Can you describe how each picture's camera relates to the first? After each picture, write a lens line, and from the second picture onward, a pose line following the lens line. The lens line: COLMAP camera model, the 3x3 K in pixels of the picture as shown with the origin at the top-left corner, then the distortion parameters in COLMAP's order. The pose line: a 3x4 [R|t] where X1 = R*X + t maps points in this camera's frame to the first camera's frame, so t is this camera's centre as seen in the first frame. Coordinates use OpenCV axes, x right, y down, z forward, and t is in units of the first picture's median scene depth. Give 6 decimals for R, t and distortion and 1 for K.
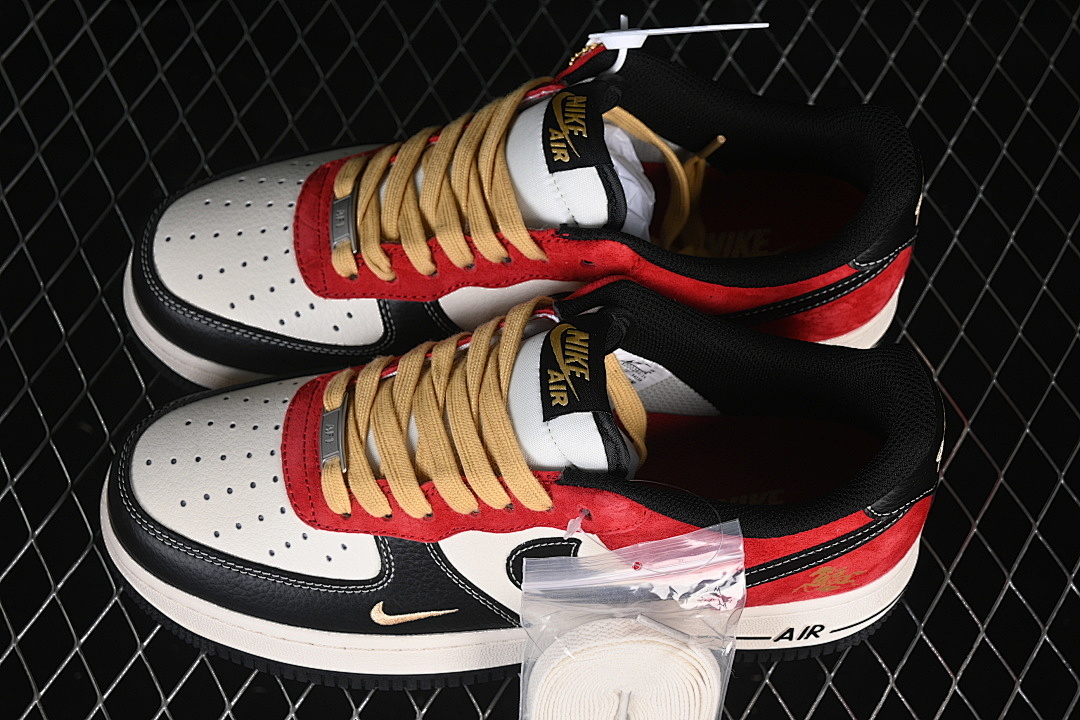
lens RADIAL K [[2347.5, 0, 541.0], [0, 2347.5, 359.5], [0, 0, 1]] dist [0.052389, 0.000000]
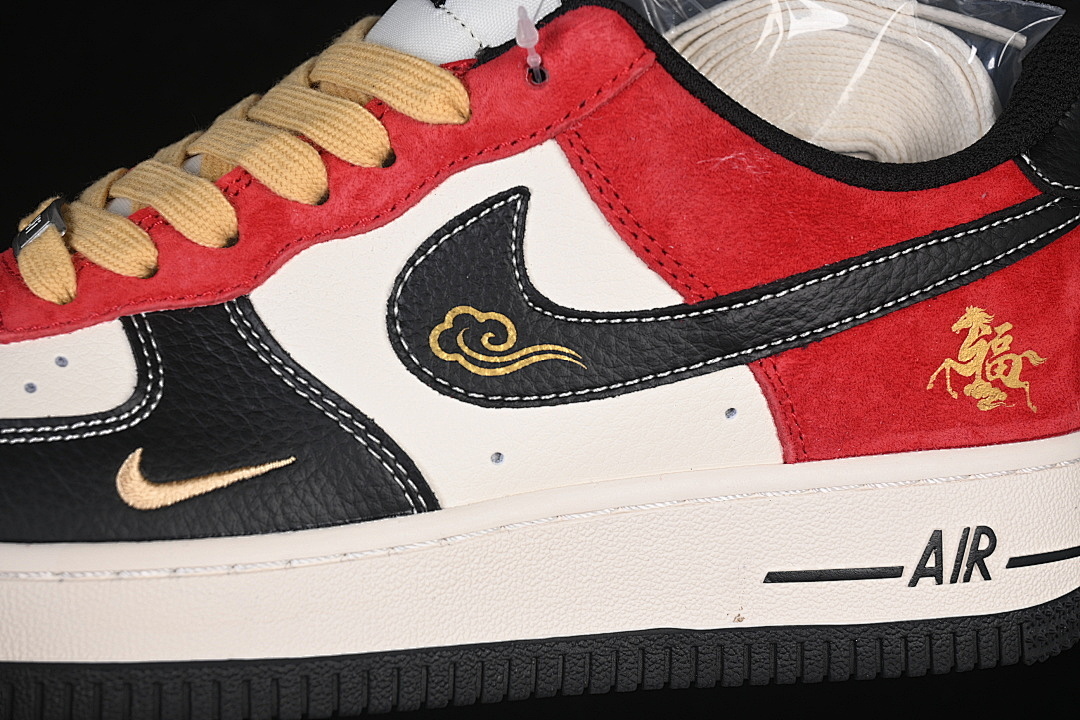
lens RADIAL K [[2347.5, 0, 545.5], [0, 2347.5, 356.7], [0, 0, 1]] dist [0.052389, 0.000000]
pose [[0.981179, -0.030956, 0.190601, -0.077946], [0.166316, 0.637000, -0.752708, 0.478282], [-0.098111, 0.770242, 0.630160, 0.669158]]
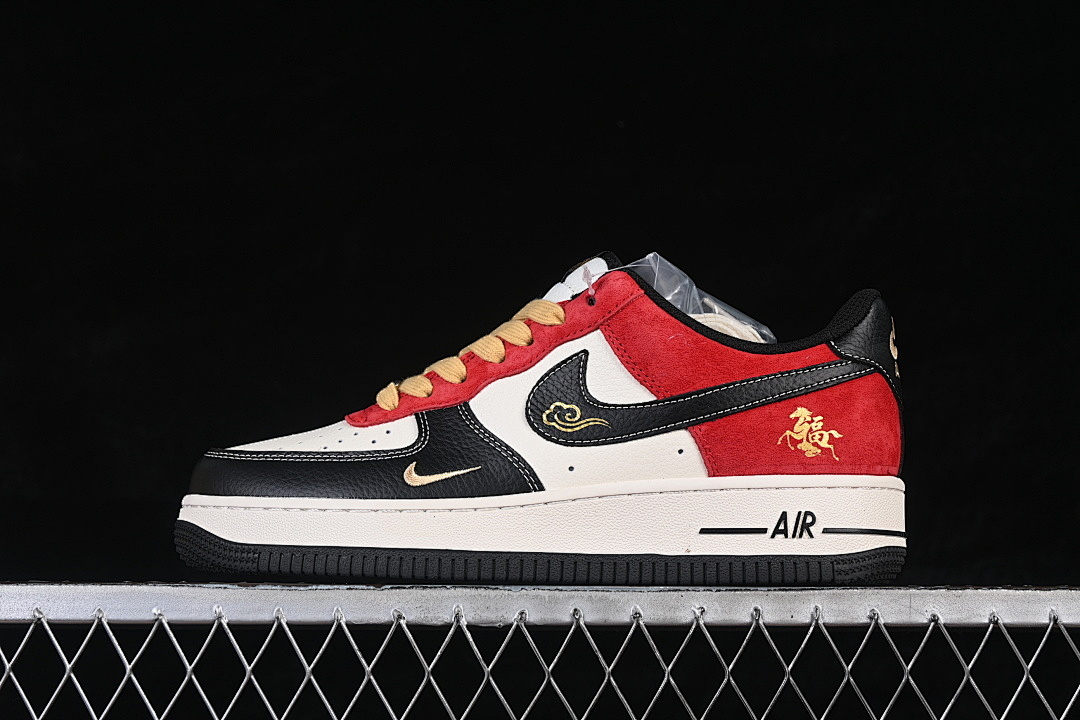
lens RADIAL K [[2347.5, 0, 538.6], [0, 2347.5, 362.9], [0, 0, 1]] dist [0.052389, 0.000000]
pose [[0.996919, -0.012347, -0.077463, 0.080340], [-0.065648, 0.409196, -0.910082, 1.114173], [0.042934, 0.912363, 0.407125, 0.501247]]
